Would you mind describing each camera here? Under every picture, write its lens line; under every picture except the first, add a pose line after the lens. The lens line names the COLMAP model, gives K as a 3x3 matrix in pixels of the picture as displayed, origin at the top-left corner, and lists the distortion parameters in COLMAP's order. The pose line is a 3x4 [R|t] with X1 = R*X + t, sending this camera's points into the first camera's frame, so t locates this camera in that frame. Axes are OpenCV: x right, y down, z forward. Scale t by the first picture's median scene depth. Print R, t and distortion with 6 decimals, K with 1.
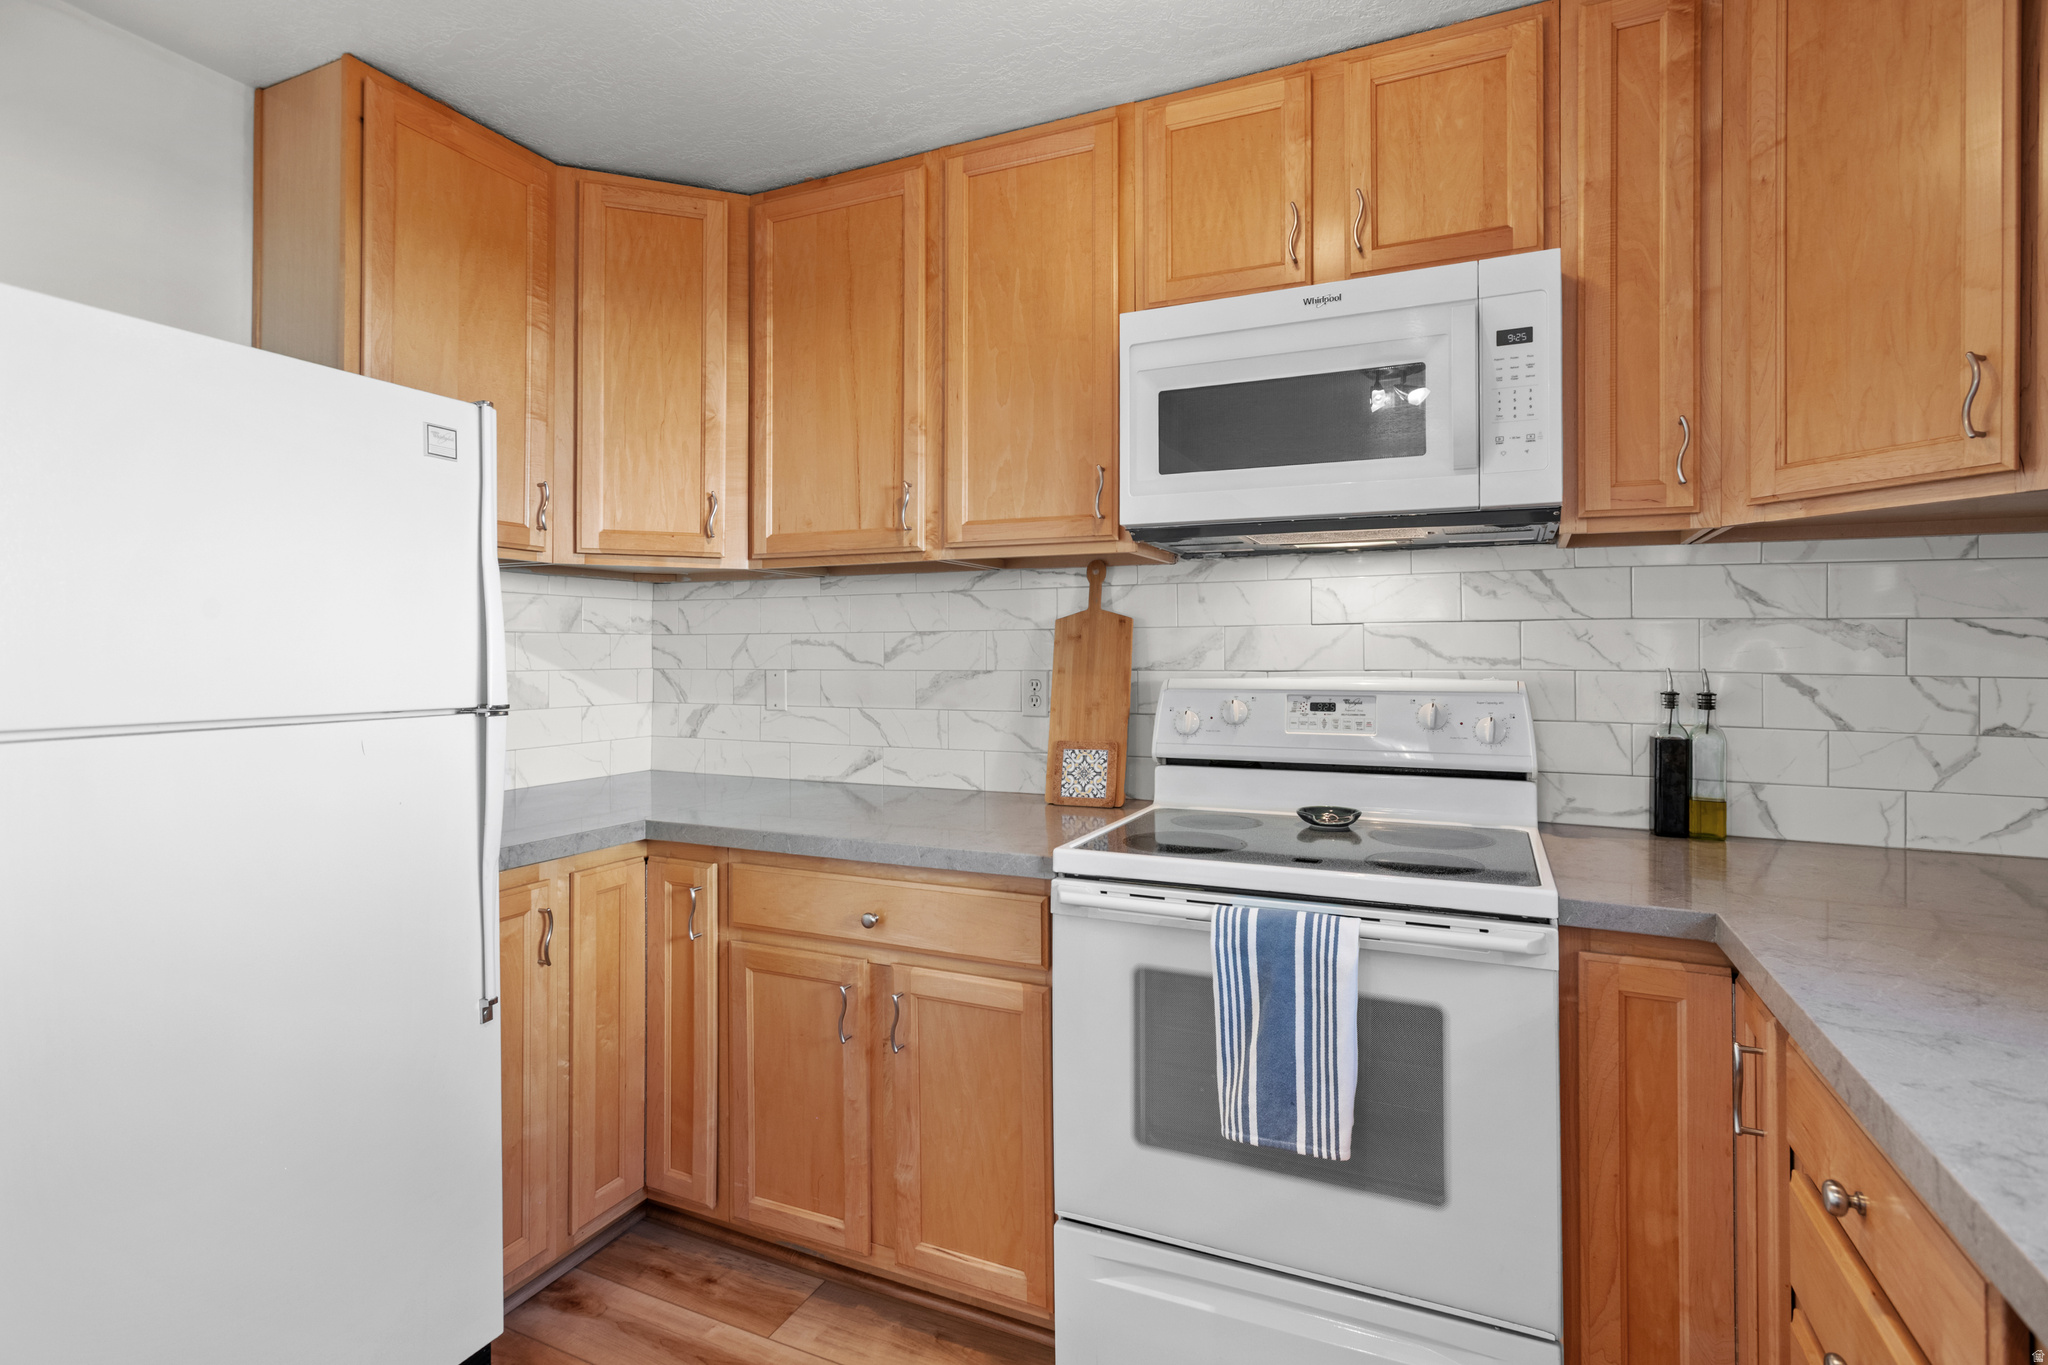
lens RADIAL K [[999.4, 0, 1019.5], [0, 999.4, 642.6], [0, 0, 1]] dist [-0.019240, 0.015168]
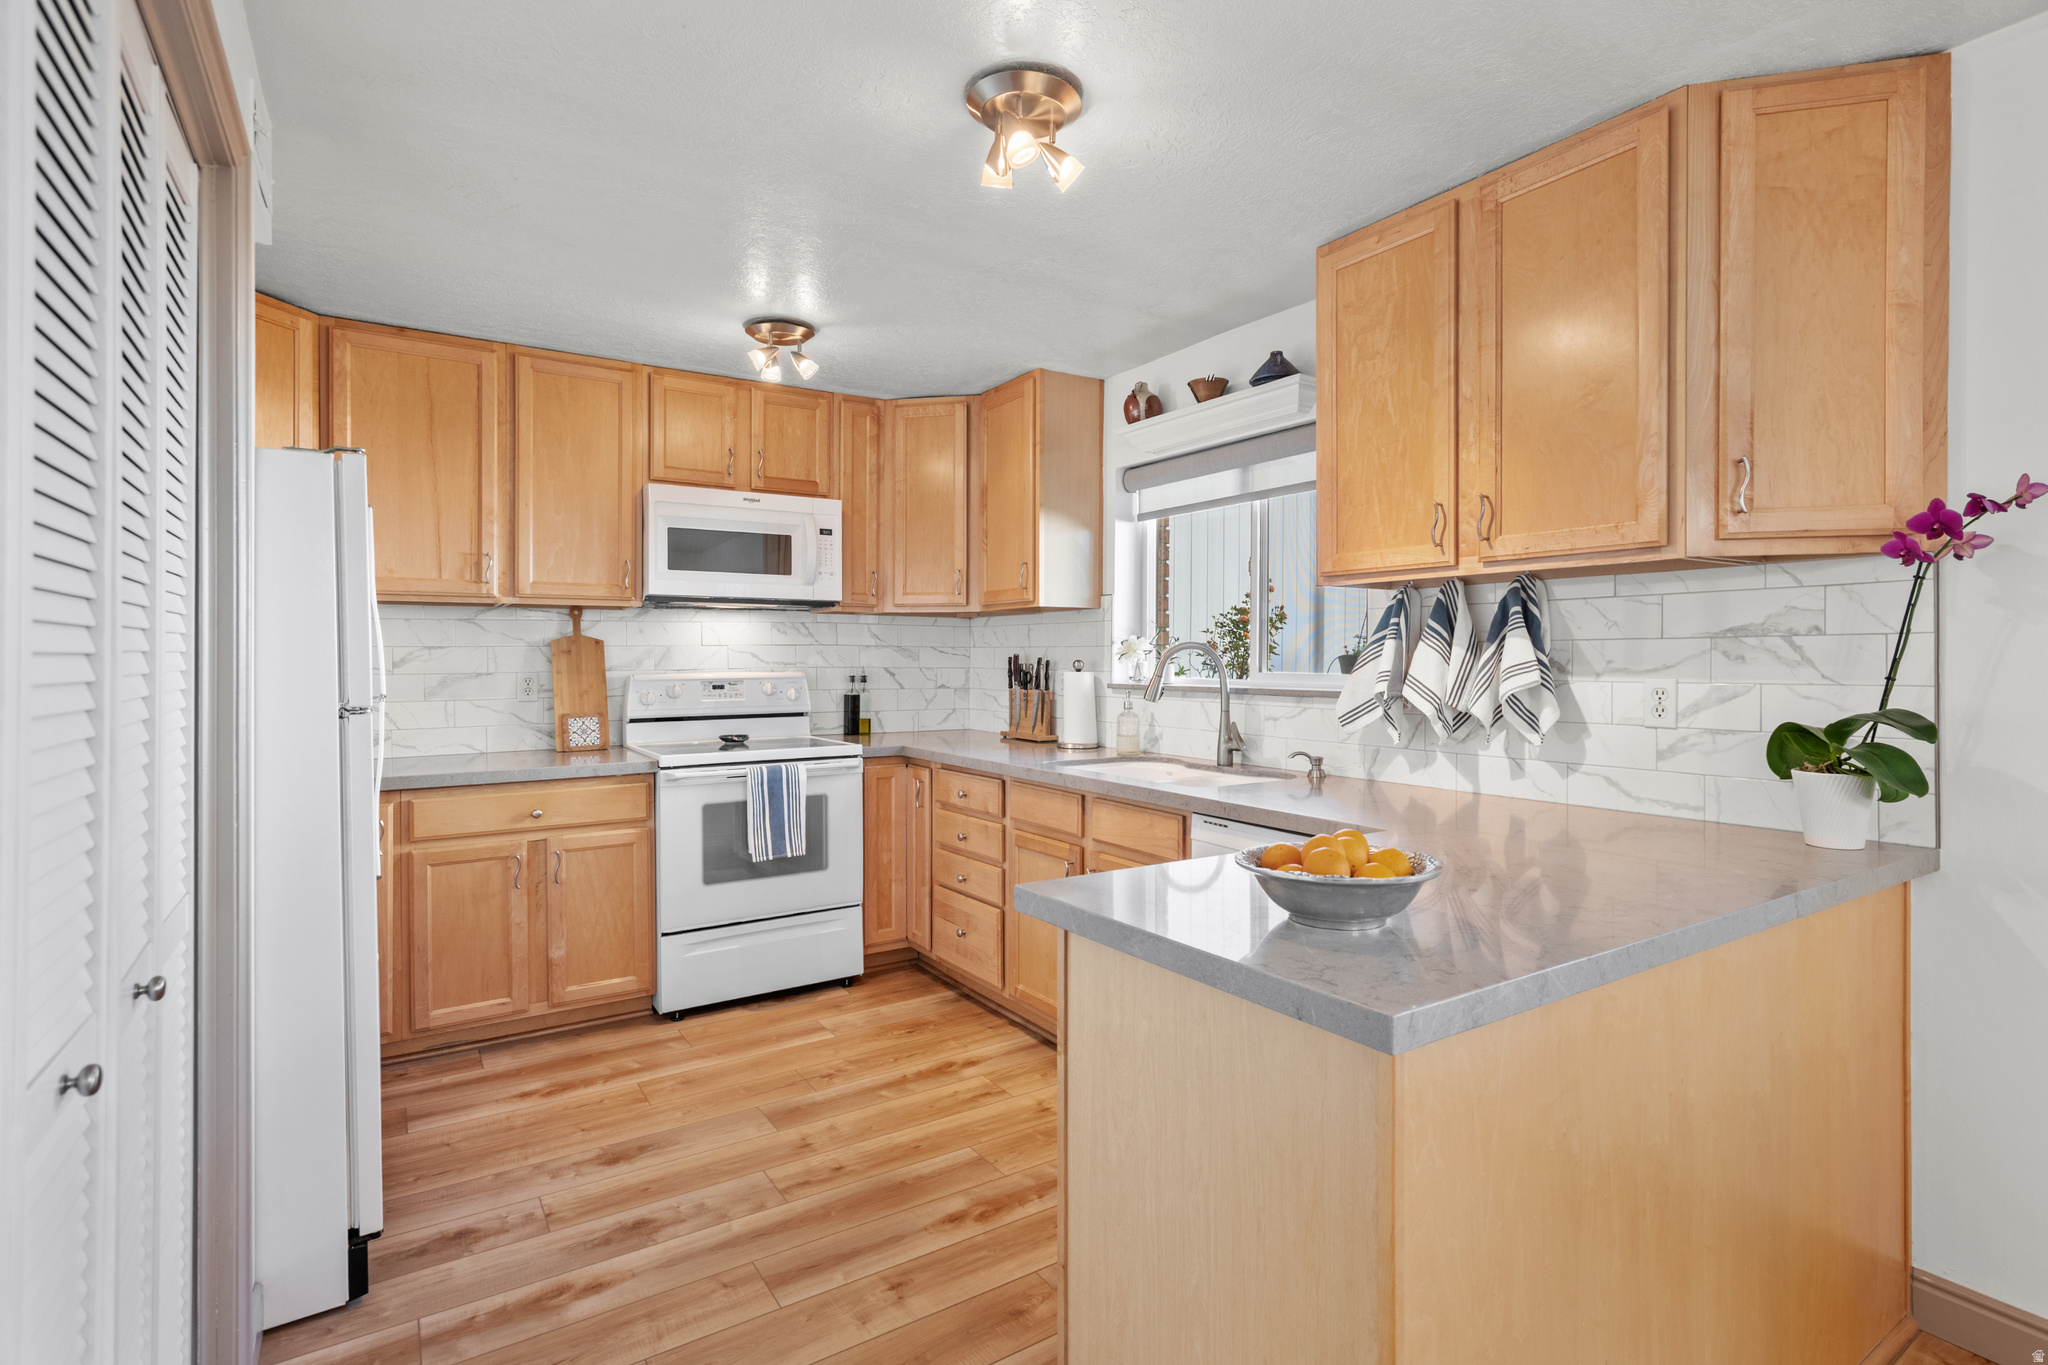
lens RADIAL K [[983.3, 0, 1027.9], [0, 983.3, 658.9], [0, 0, 1]] dist [0.000422, 0.000787]
pose [[0.540841, -0.003048, 0.841119, -1.063974], [-0.004638, 0.999967, 0.006606, -0.008855], [-0.841112, -0.007474, 0.540809, -0.617967]]
